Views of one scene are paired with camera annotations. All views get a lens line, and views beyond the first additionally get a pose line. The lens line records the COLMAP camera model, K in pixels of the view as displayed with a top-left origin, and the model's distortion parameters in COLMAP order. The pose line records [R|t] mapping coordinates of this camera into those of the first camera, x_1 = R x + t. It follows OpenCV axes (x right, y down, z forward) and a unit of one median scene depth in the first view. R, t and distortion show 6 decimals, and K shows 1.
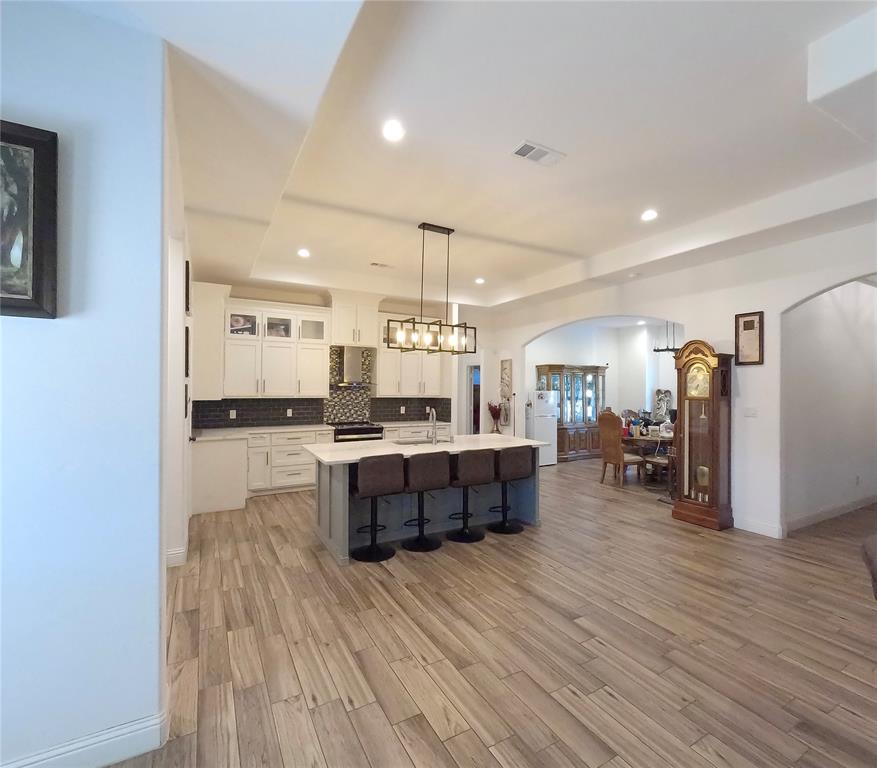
lens RADIAL K [[421.3, 0, 439.5], [0, 421.3, 382.5], [0, 0, 1]] dist [0.000808, 0.001665]
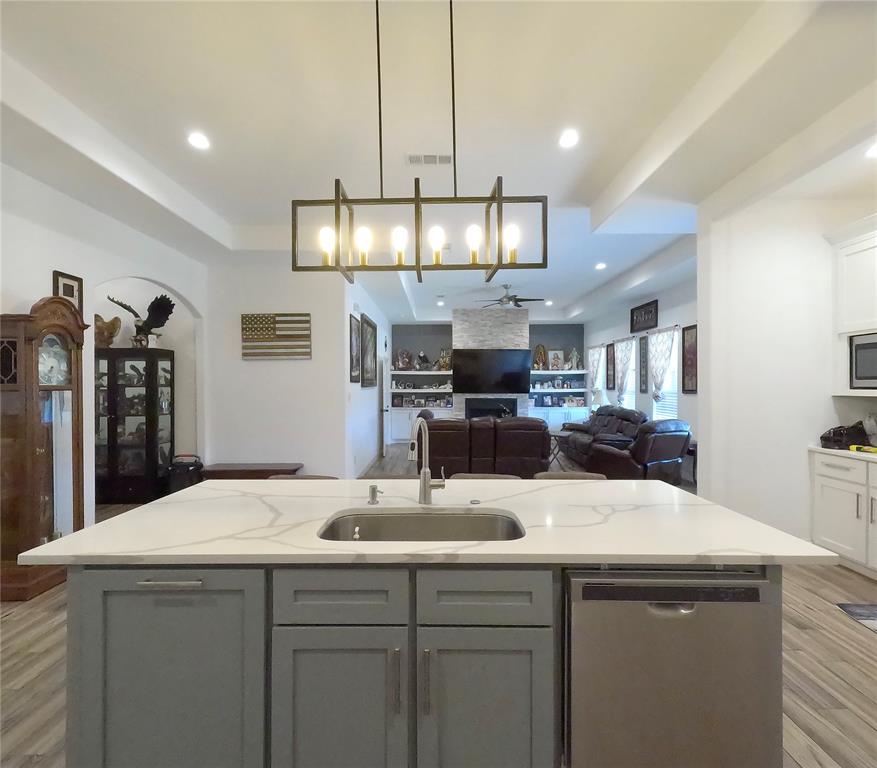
lens RADIAL K [[421.3, 0, 435.7], [0, 421.3, 383.1], [0, 0, 1]] dist [0.000808, 0.001665]
pose [[-0.870590, -0.003205, 0.491999, -0.159377], [-0.009628, 0.999898, -0.010522, 0.023883], [-0.491916, -0.013897, -0.870532, 0.970950]]
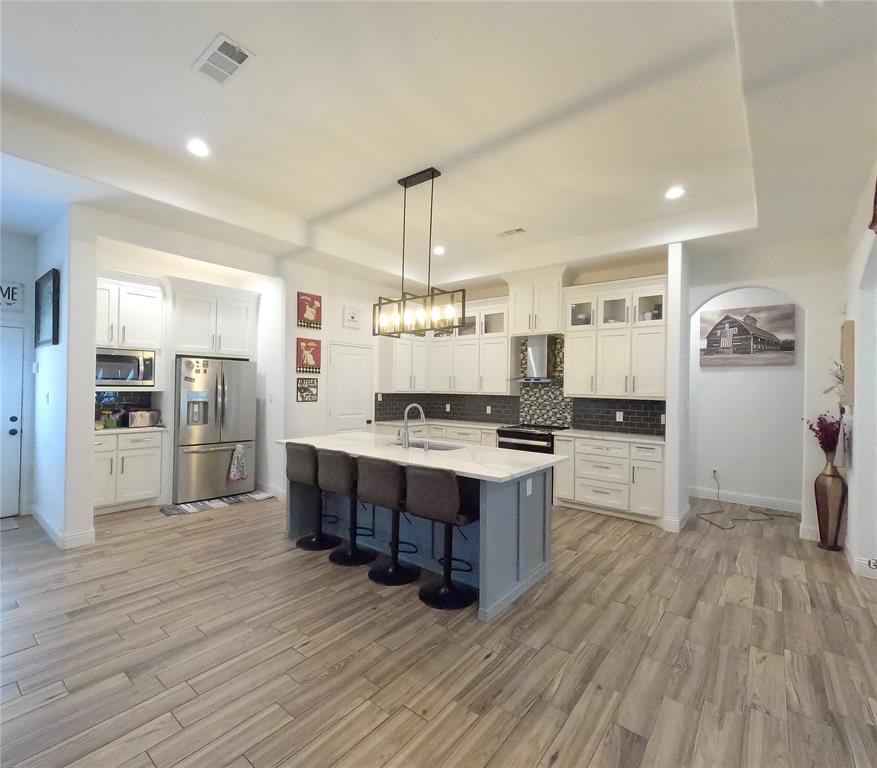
lens RADIAL K [[421.3, 0, 438.6], [0, 421.3, 385.4], [0, 0, 1]] dist [0.000808, 0.001665]
pose [[0.376876, -0.005767, -0.926246, 0.542060], [-0.003524, 0.999964, -0.007660, 0.023282], [0.926257, 0.006151, 0.376842, 0.540764]]
